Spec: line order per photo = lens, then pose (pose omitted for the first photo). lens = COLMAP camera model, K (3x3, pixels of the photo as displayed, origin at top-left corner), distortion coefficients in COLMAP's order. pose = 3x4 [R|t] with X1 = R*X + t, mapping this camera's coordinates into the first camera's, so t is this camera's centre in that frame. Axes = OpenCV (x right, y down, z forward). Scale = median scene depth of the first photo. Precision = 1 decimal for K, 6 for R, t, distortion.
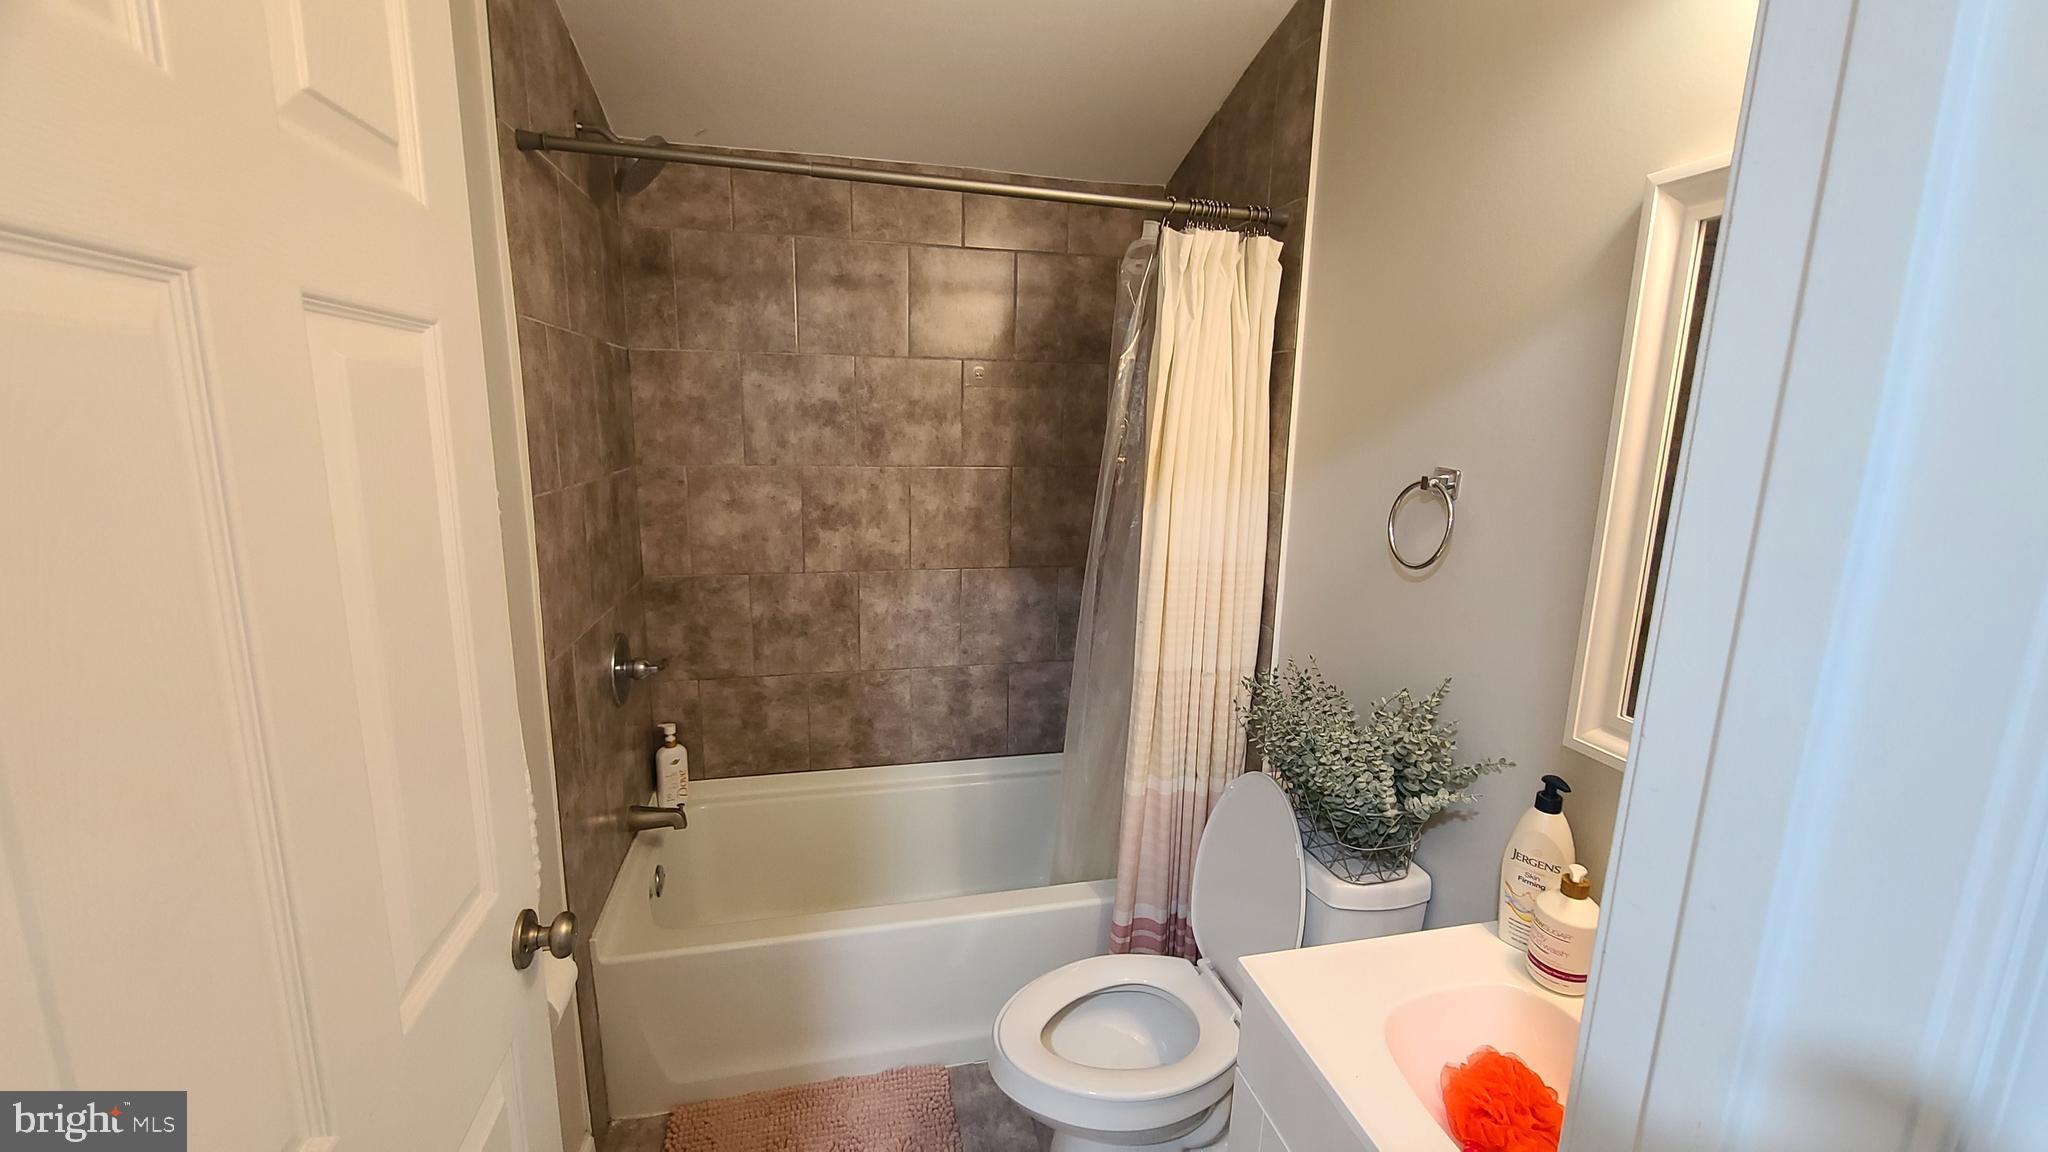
lens RADIAL K [[829.5, 0, 1020.2], [0, 829.5, 572.4], [0, 0, 1]] dist [-0.005410, -0.000325]
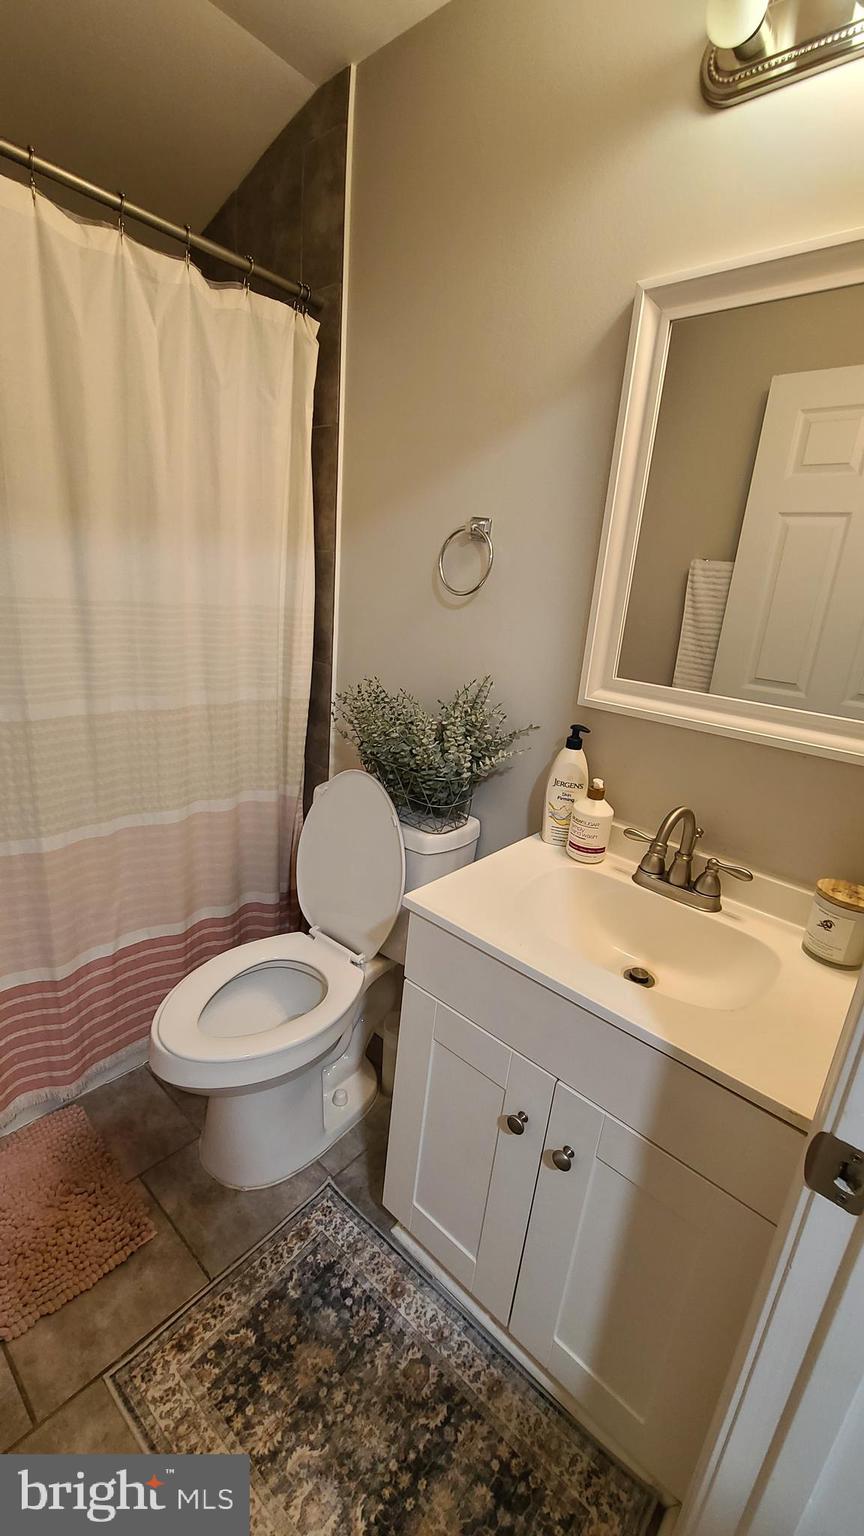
lens RADIAL K [[622.1, 0, 433.6], [0, 622.1, 766.3], [0, 0, 1]] dist [-0.005410, -0.000325]
pose [[0.814779, -0.123022, 0.566569, -0.159154], [0.044111, 0.987550, 0.150997, 0.115680], [-0.578091, -0.098037, 0.810061, 0.201653]]
